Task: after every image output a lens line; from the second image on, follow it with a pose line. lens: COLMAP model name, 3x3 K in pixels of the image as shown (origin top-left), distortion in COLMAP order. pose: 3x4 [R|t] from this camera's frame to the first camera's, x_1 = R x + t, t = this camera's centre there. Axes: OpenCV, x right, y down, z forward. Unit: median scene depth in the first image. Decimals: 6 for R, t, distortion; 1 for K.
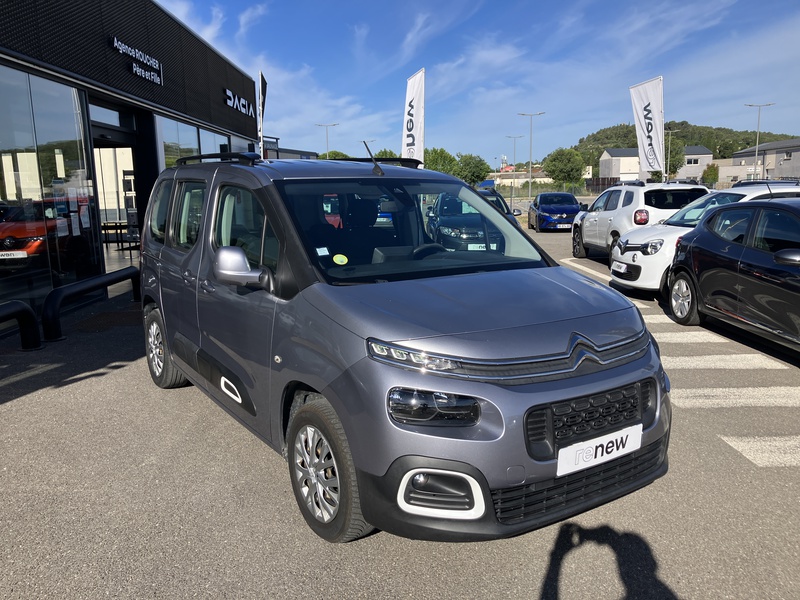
lens RADIAL K [[652.2, 0, 408.0], [0, 652.2, 294.0], [0, 0, 1]] dist [0.038774, -0.053047]
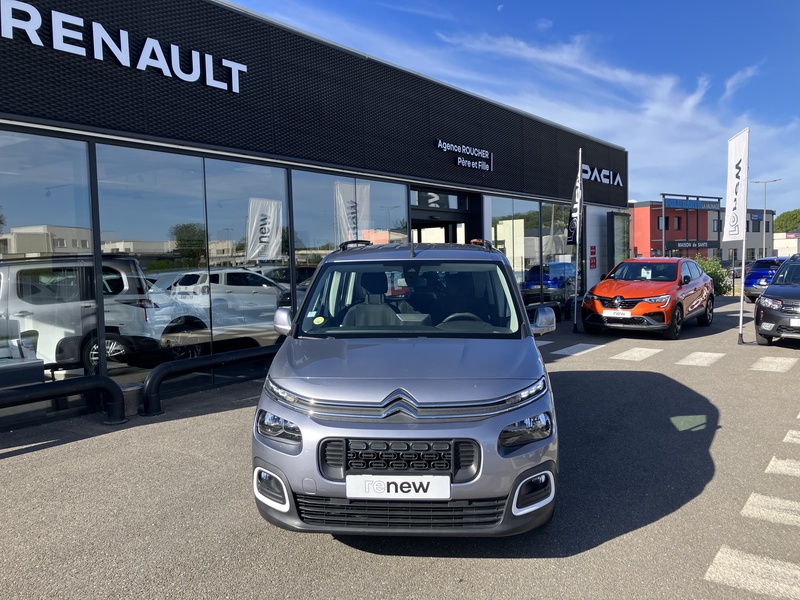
lens RADIAL K [[652.2, 0, 409.5], [0, 652.2, 293.1], [0, 0, 1]] dist [0.038774, -0.053047]
pose [[0.784707, 0.022662, -0.619452, 0.365066], [-0.082908, 0.994190, -0.068655, -0.010416], [0.614297, 0.105232, 0.782026, 0.022038]]
